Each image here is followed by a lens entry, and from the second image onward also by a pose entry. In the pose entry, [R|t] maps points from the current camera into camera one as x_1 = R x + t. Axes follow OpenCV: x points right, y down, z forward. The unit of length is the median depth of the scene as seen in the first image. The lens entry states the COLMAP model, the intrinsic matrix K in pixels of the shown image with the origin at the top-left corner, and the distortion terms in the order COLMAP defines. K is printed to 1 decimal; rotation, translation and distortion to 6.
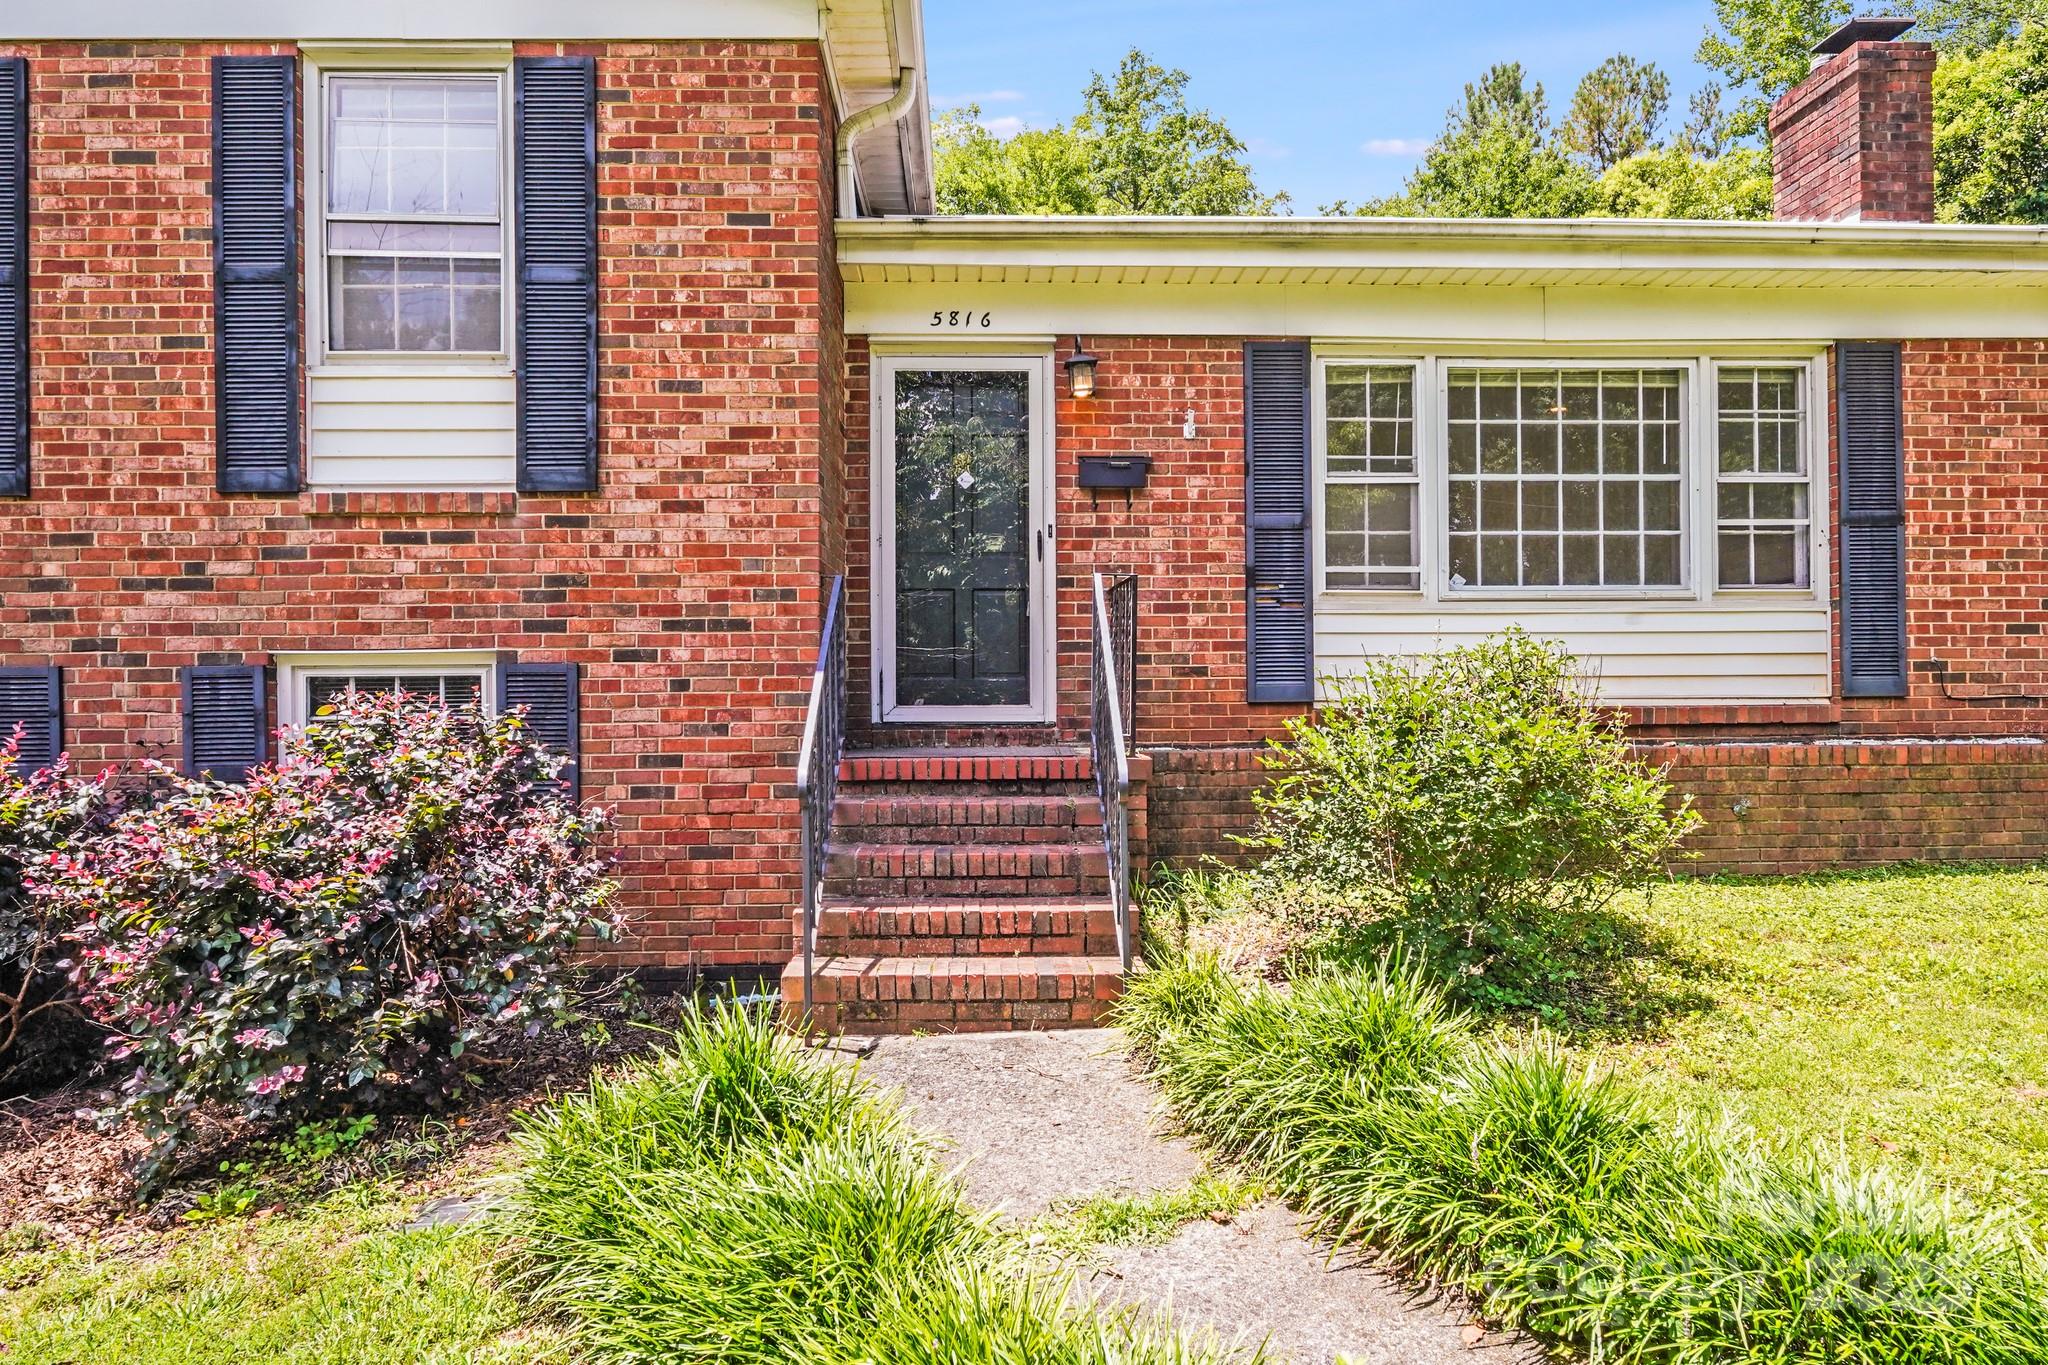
lens RADIAL K [[1242.5, 0, 1024.1], [0, 1242.5, 677.9], [0, 0, 1]] dist [-0.004254, -0.001139]
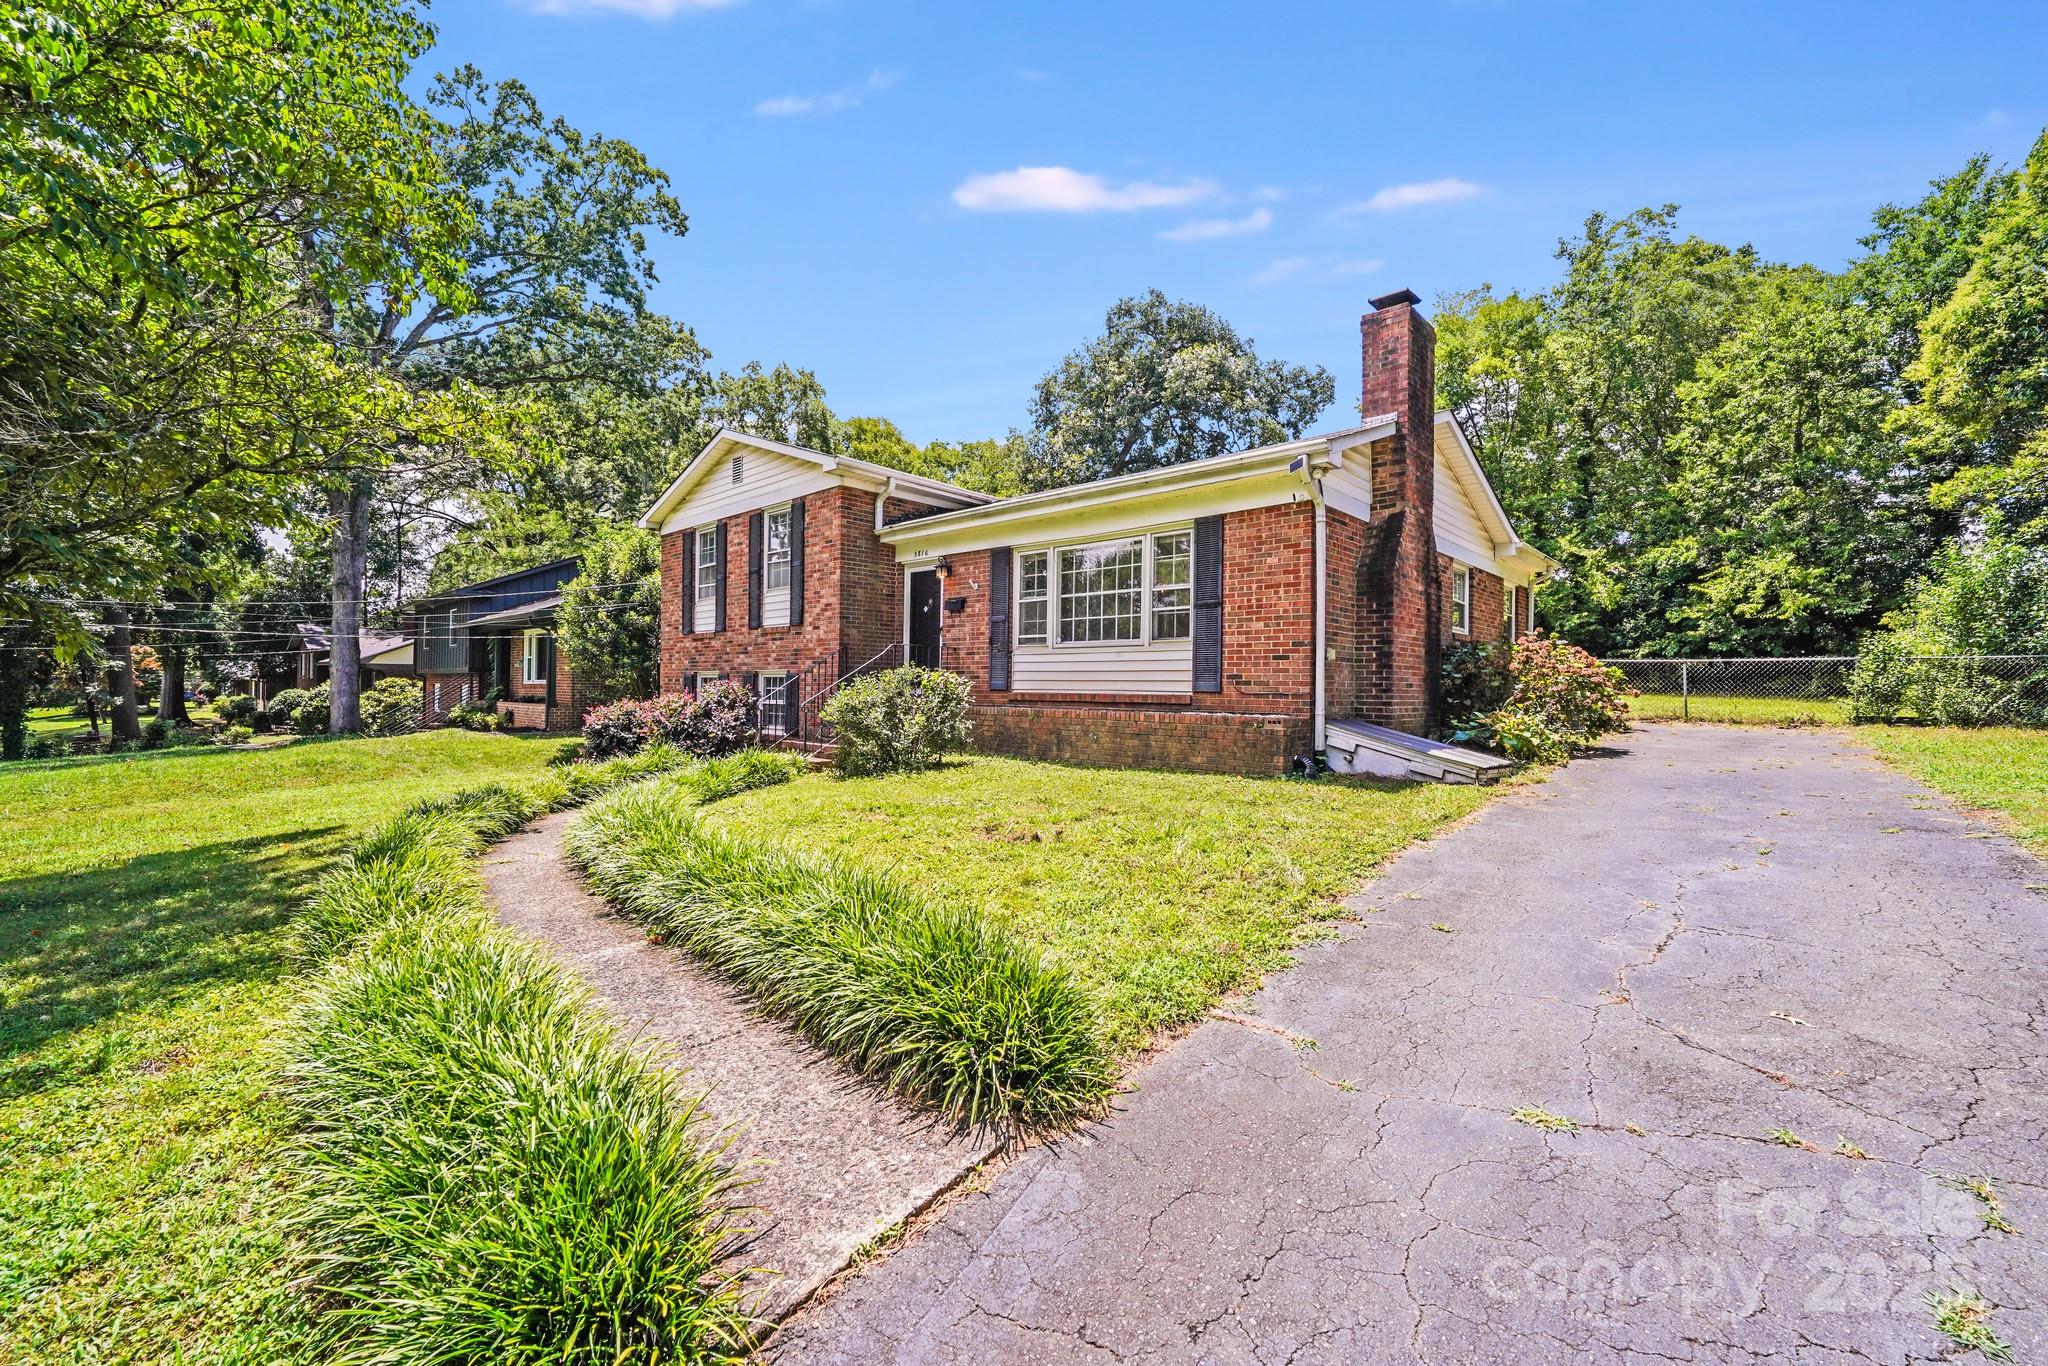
lens RADIAL K [[838.4, 0, 1024.3], [0, 838.4, 683.6], [0, 0, 1]] dist [0.000263, 0.000036]
pose [[0.707071, 0.009907, -0.707073, 1.442838], [-0.015417, 0.999880, -0.001407, 0.008409], [0.706975, 0.011896, 0.707139, -0.185789]]
